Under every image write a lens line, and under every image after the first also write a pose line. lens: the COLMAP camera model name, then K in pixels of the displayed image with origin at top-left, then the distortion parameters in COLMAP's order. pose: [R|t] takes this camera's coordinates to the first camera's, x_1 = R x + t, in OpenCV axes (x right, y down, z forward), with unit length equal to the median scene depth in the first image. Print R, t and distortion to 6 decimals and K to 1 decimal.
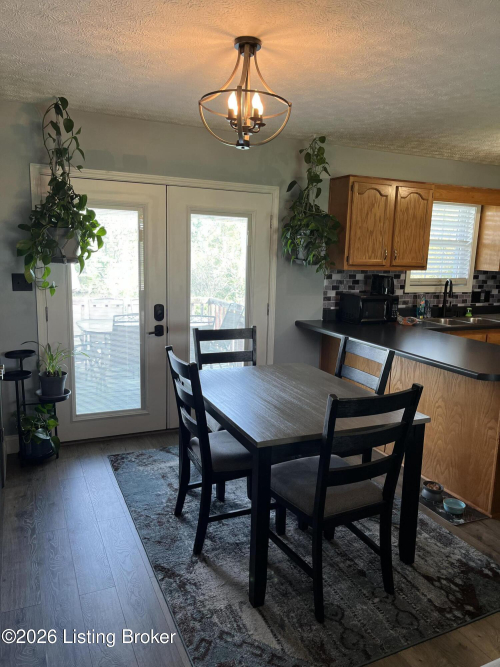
lens RADIAL K [[510.4, 0, 248.6], [0, 510.4, 336.2], [0, 0, 1]] dist [0.048953, -0.055539]
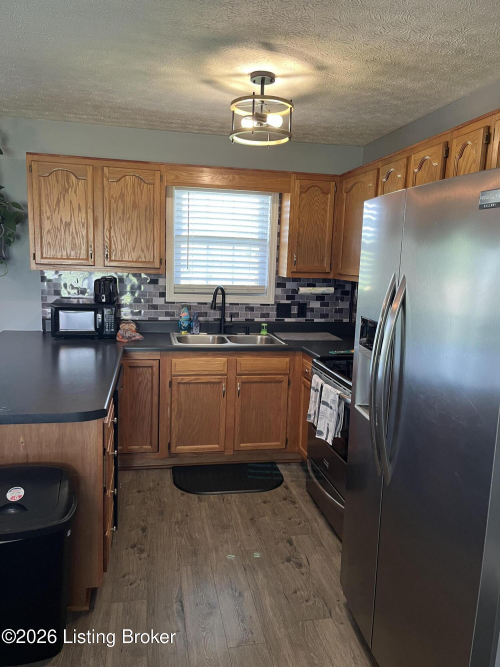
lens RADIAL K [[510.4, 0, 252.8], [0, 510.4, 337.1], [0, 0, 1]] dist [0.048953, -0.055539]
pose [[0.974432, 0.040151, -0.221066, 0.613506], [-0.044202, 0.998933, -0.013404, -0.024265], [0.220292, 0.022833, 0.975167, 0.246924]]
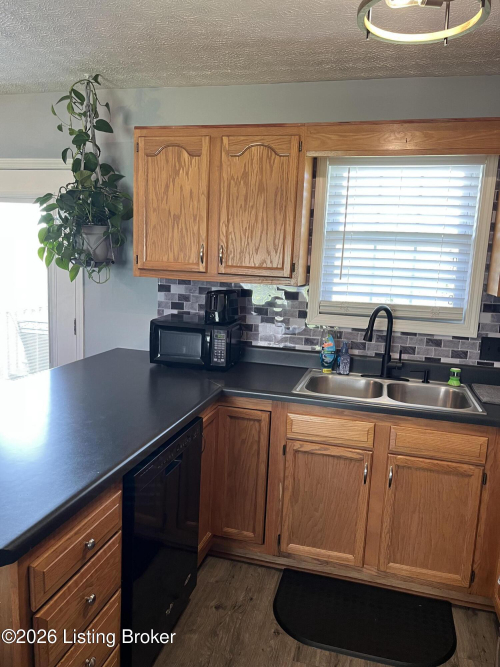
lens RADIAL K [[510.4, 0, 244.7], [0, 510.4, 338.9], [0, 0, 1]] dist [0.048953, -0.055539]
pose [[0.774711, 0.104831, -0.623565, 0.605251], [-0.124583, 0.992136, 0.012014, -0.066526], [0.619921, 0.068378, 0.781679, 0.508006]]
